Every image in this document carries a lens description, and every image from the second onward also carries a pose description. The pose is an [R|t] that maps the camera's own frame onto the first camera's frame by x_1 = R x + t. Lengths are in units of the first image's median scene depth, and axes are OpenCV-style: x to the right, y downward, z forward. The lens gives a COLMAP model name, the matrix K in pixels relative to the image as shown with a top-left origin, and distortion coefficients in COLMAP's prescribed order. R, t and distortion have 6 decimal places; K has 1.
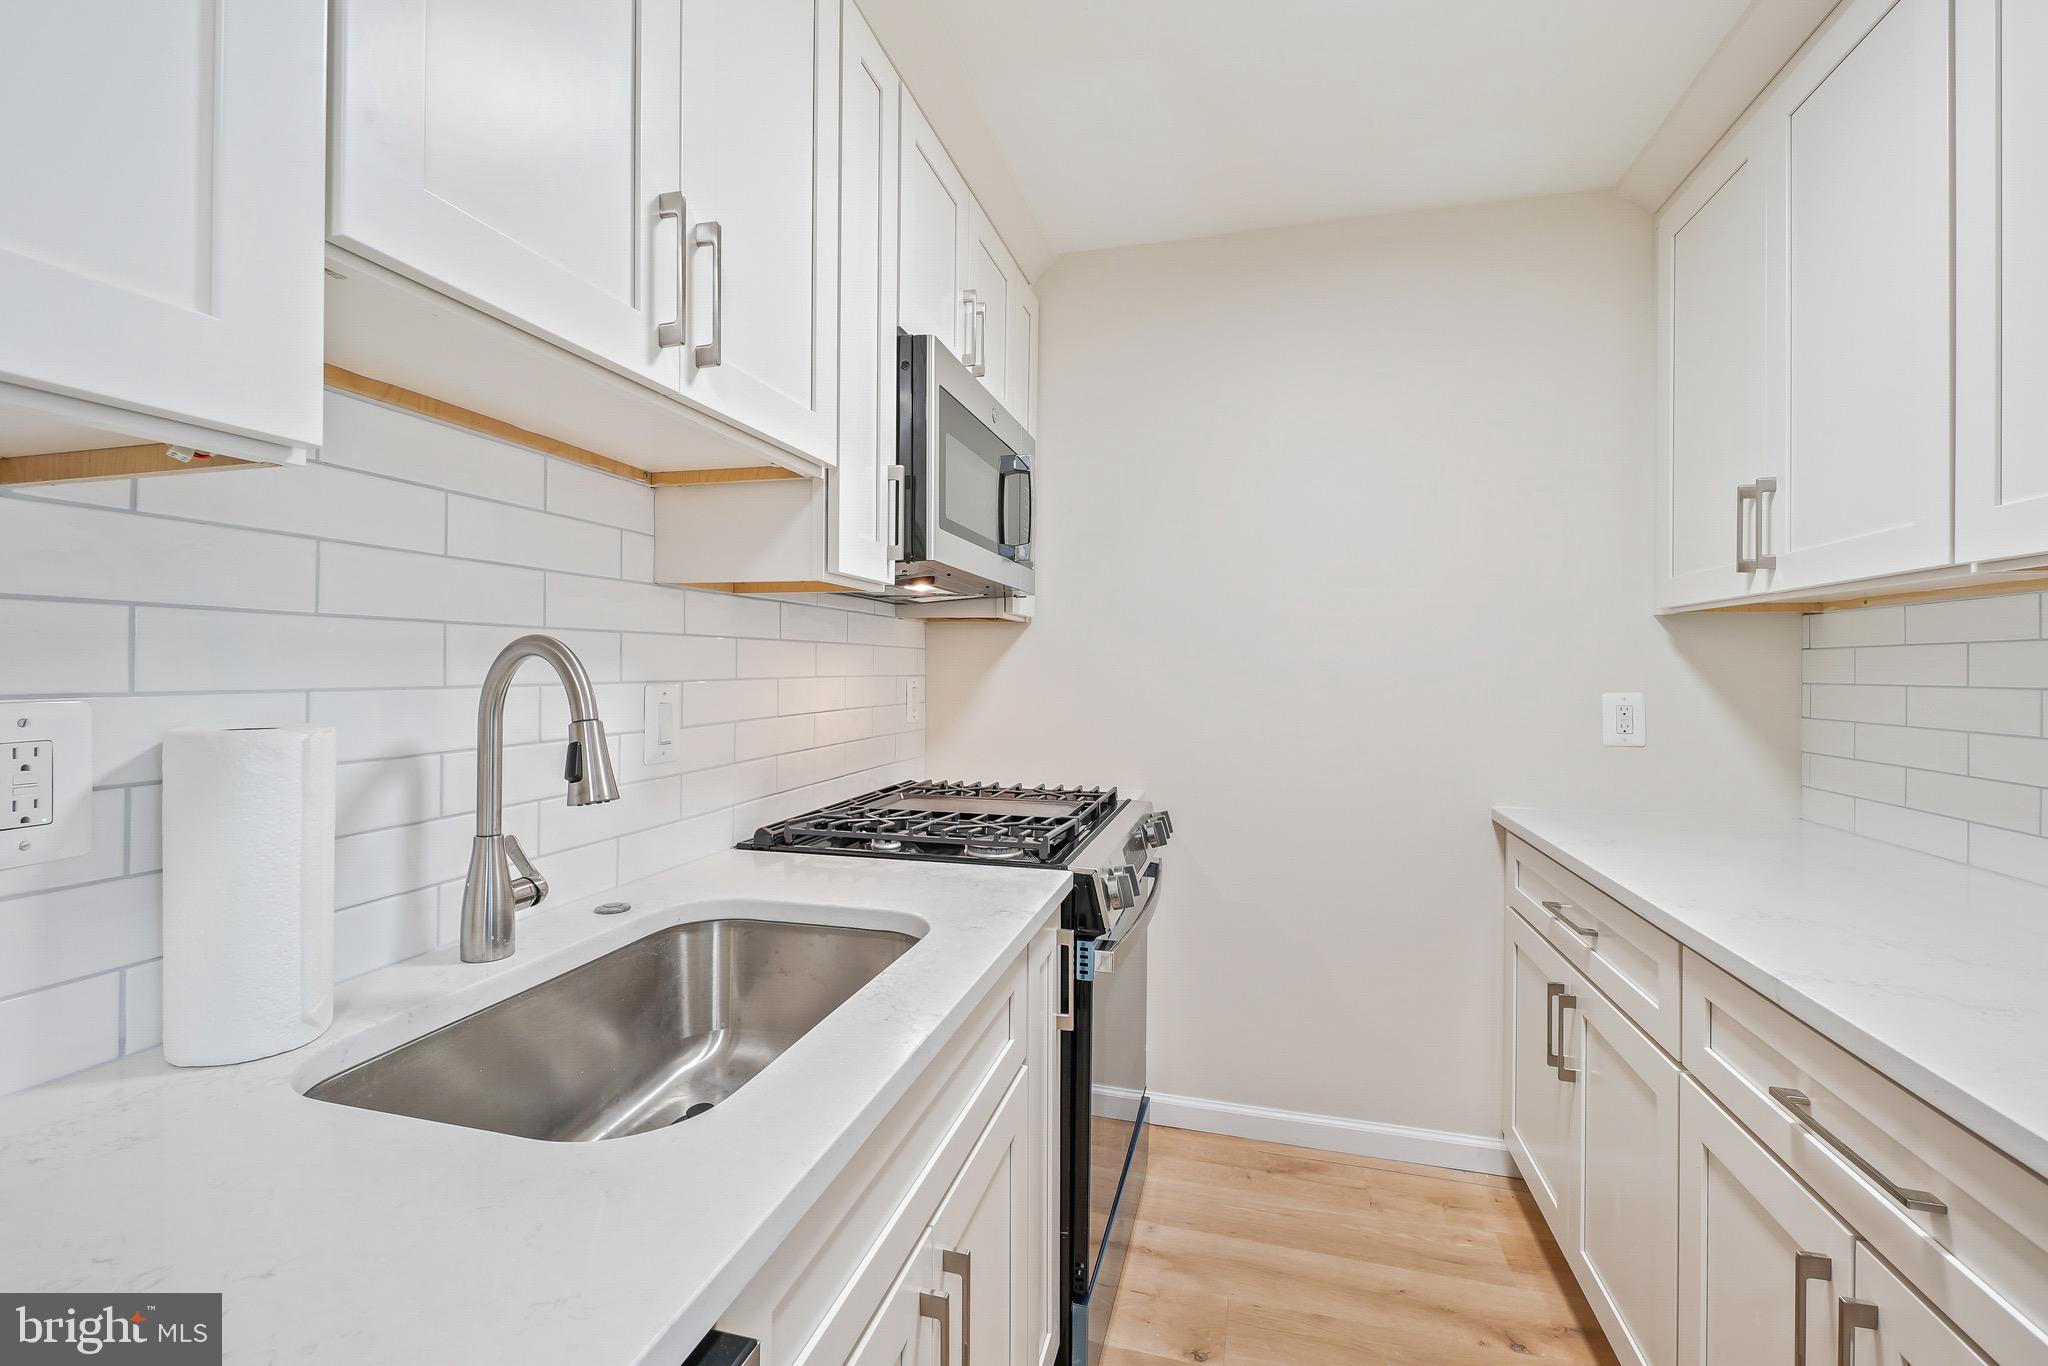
lens RADIAL K [[892.3, 0, 1013.5], [0, 892.3, 665.7], [0, 0, 1]] dist [-0.002076, -0.000409]
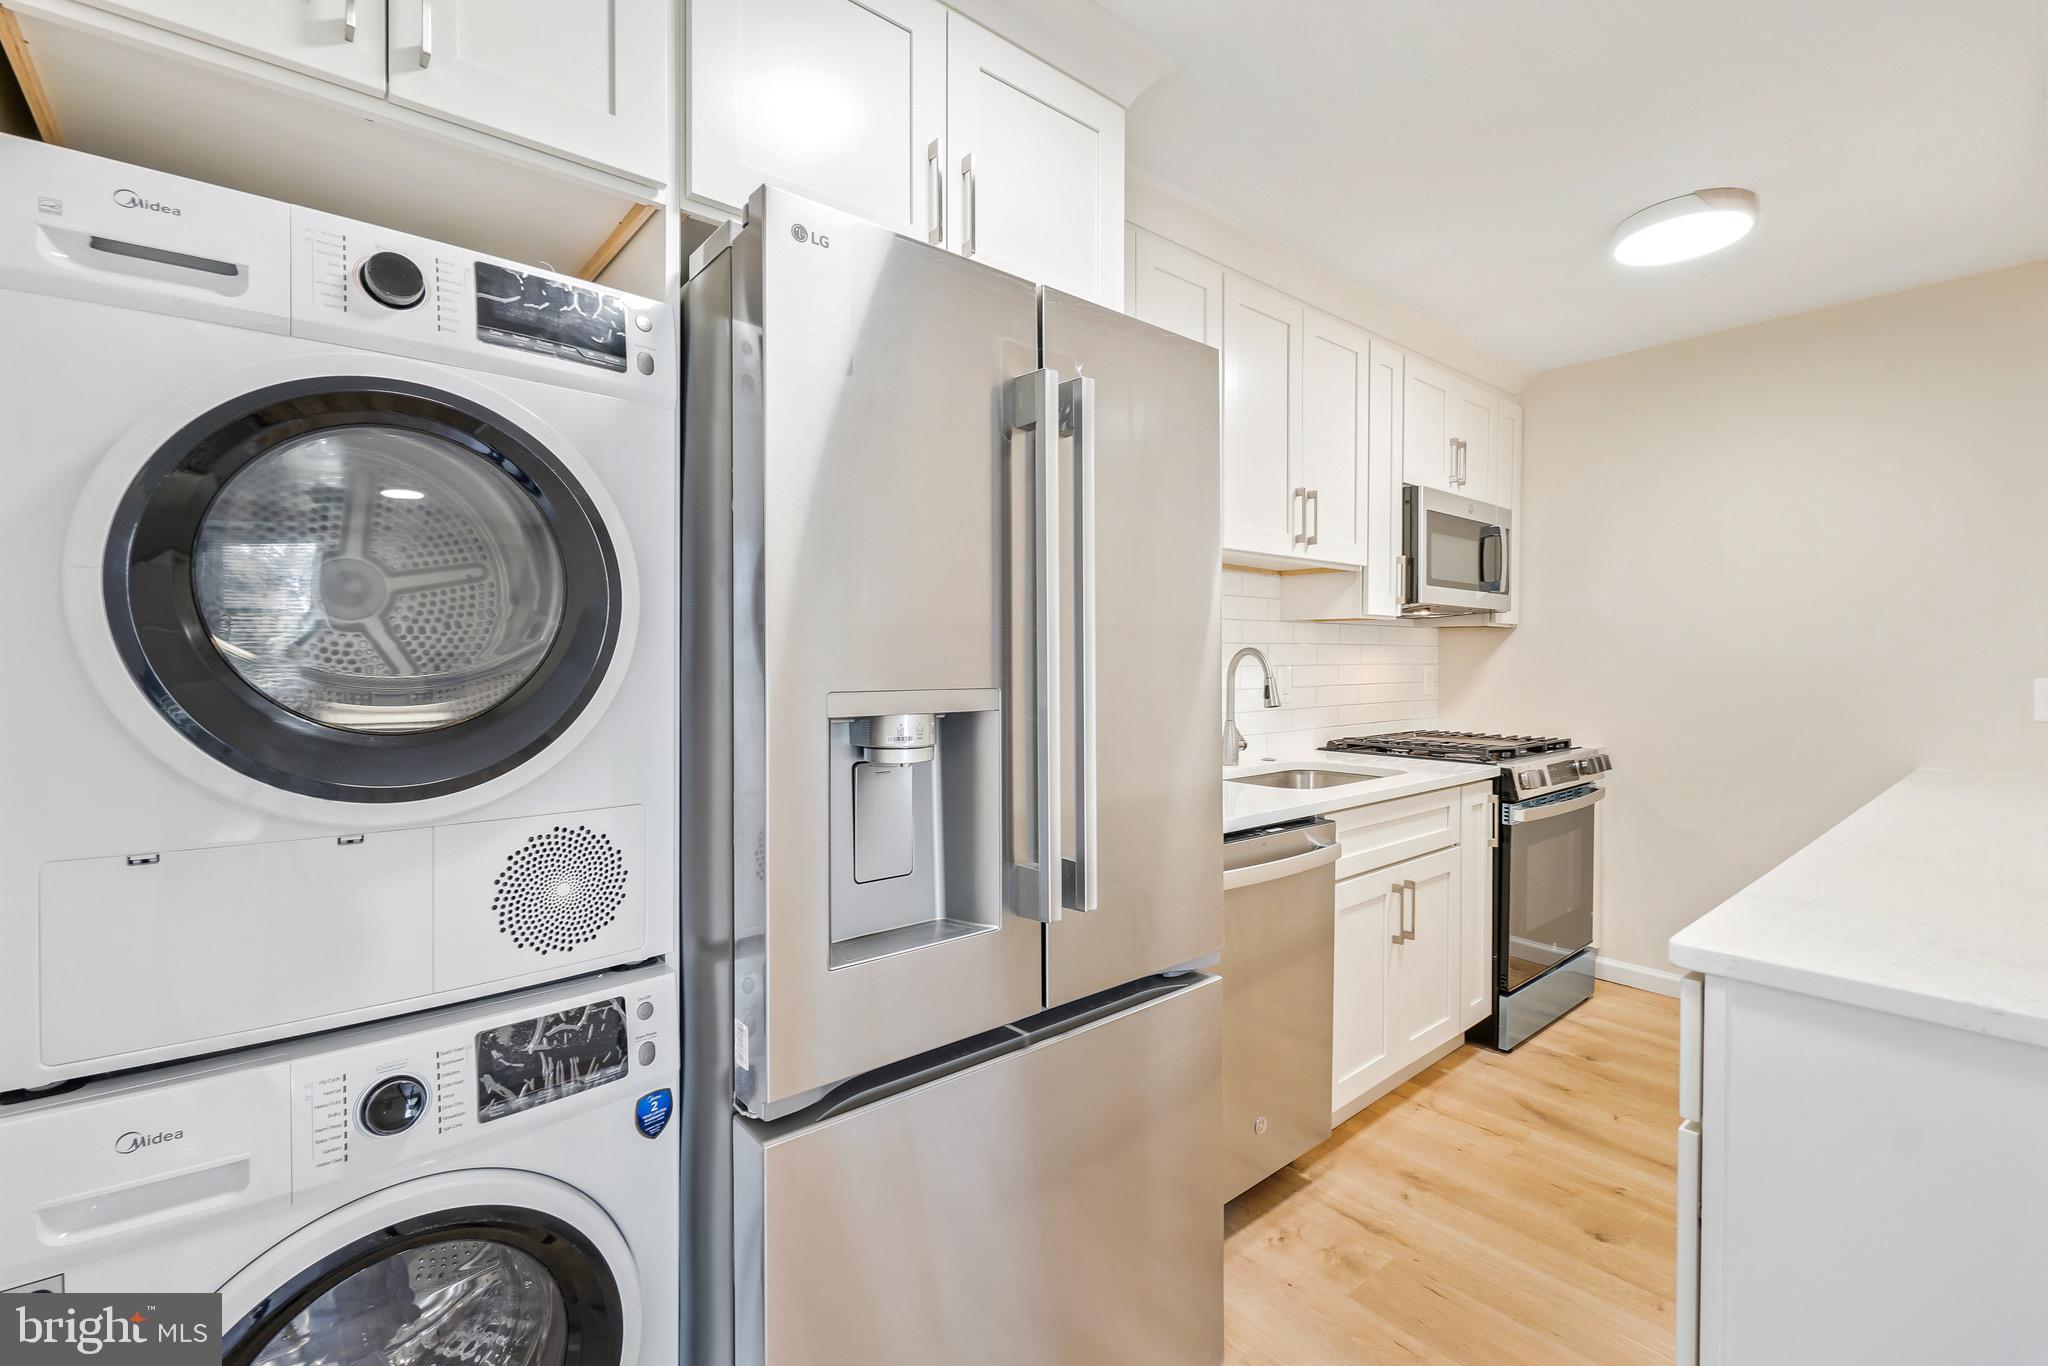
lens RADIAL K [[892.3, 0, 1013.5], [0, 892.3, 665.7], [0, 0, 1]] dist [-0.002076, -0.000409]
pose [[0.823351, 0.001536, -0.567530, 0.292322], [0.003120, 0.999969, 0.007233, 0.000188], [0.567523, -0.007726, 0.823321, -1.148554]]
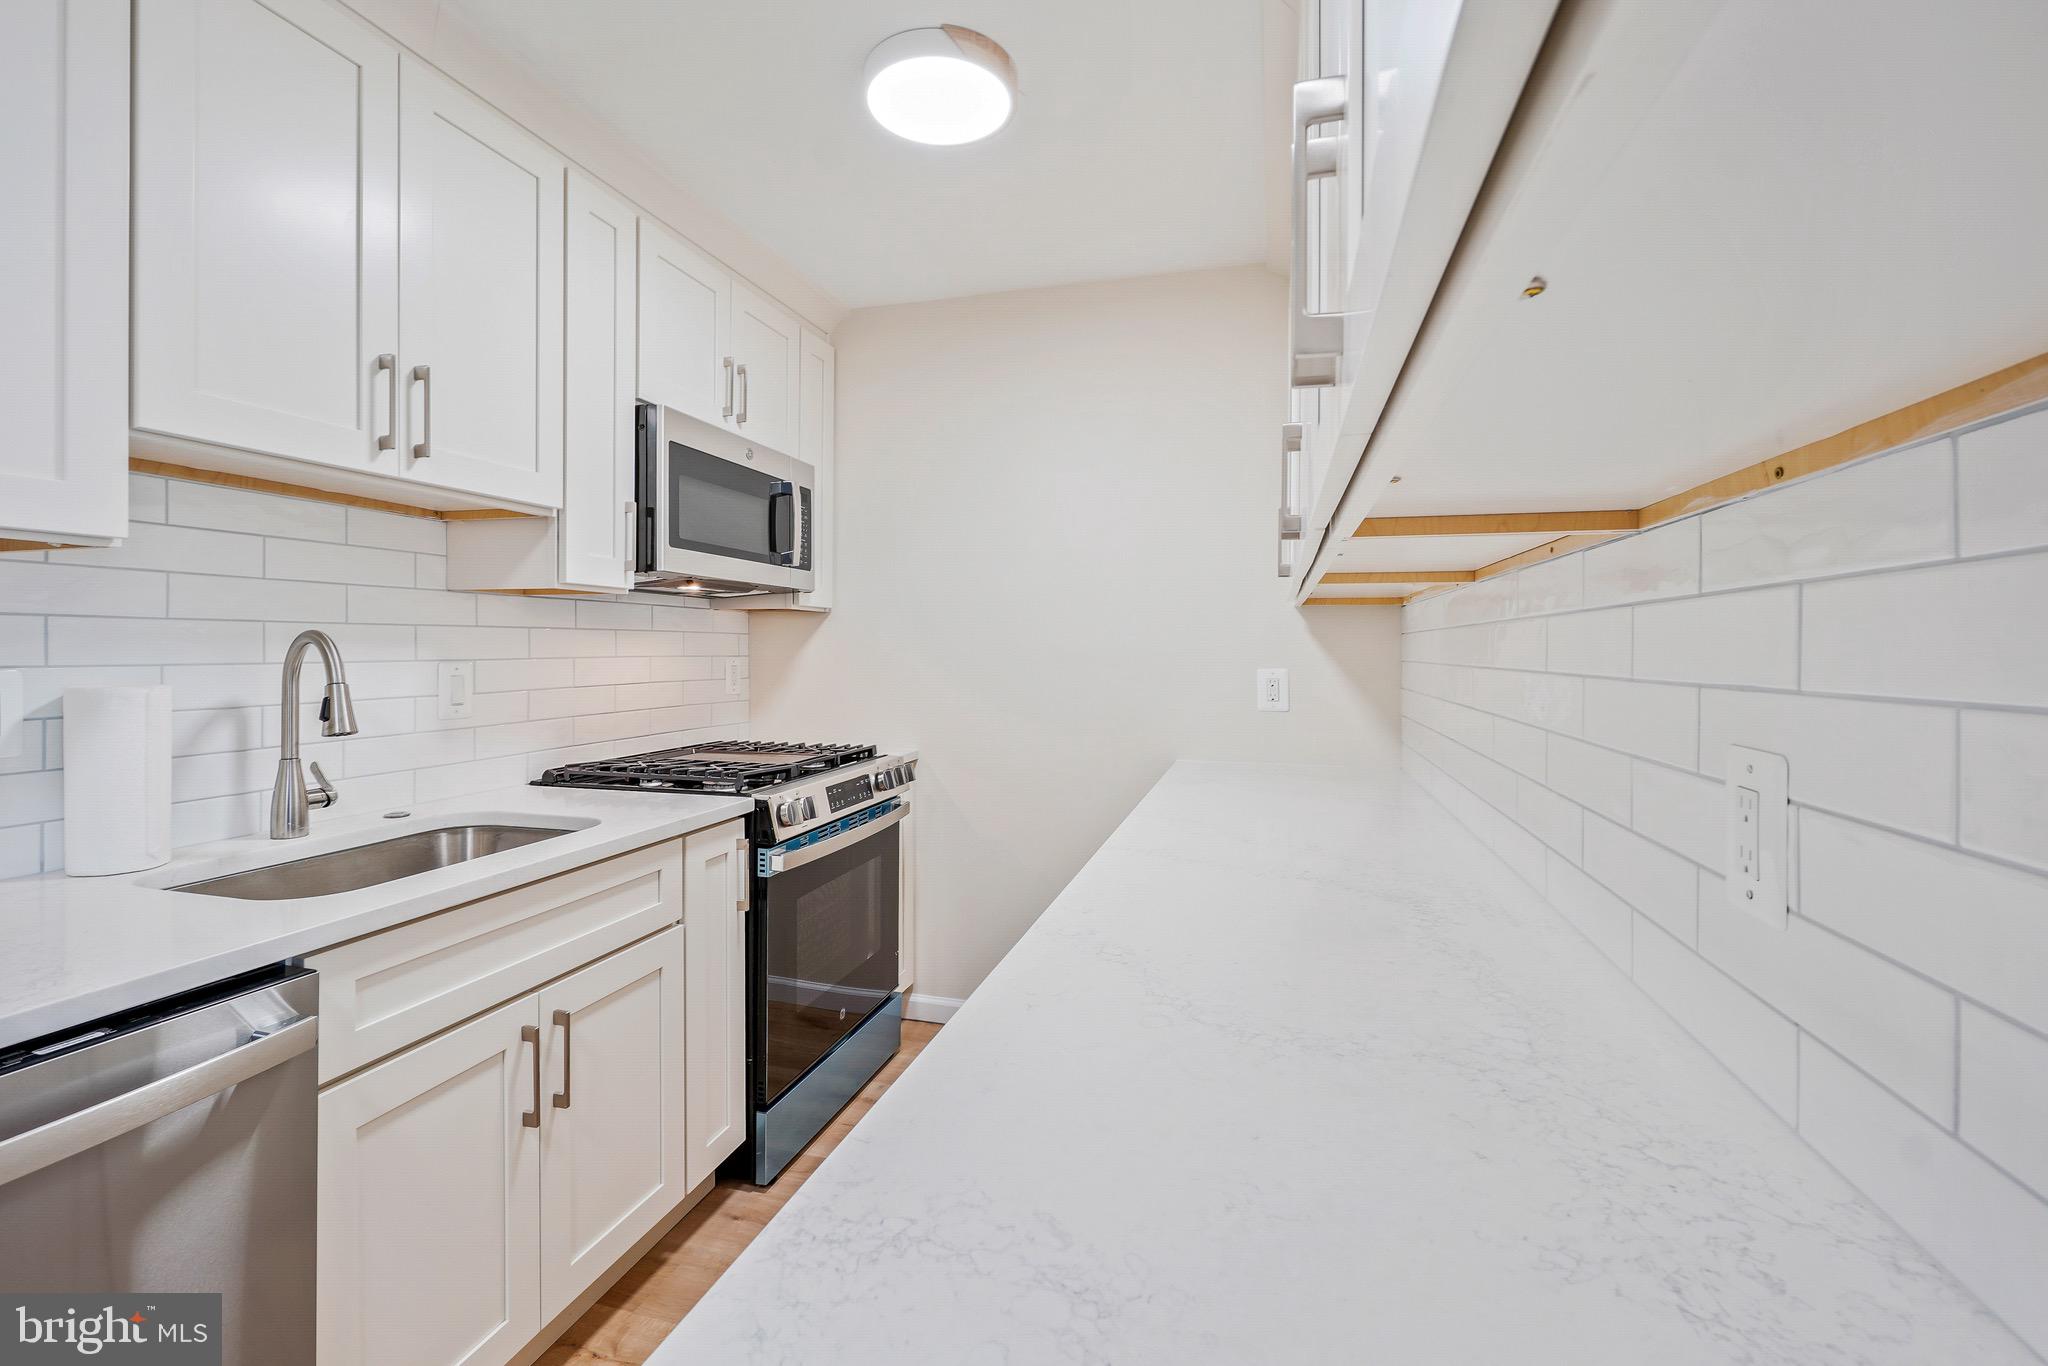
lens RADIAL K [[903.8, 0, 1008.5], [0, 903.8, 652.8], [0, 0, 1]] dist [-0.002458, -0.000536]
pose [[0.999847, -0.002601, -0.017321, 0.488170], [0.002705, 0.999978, 0.006012, -0.000343], [0.017305, -0.006058, 0.999832, -0.386663]]
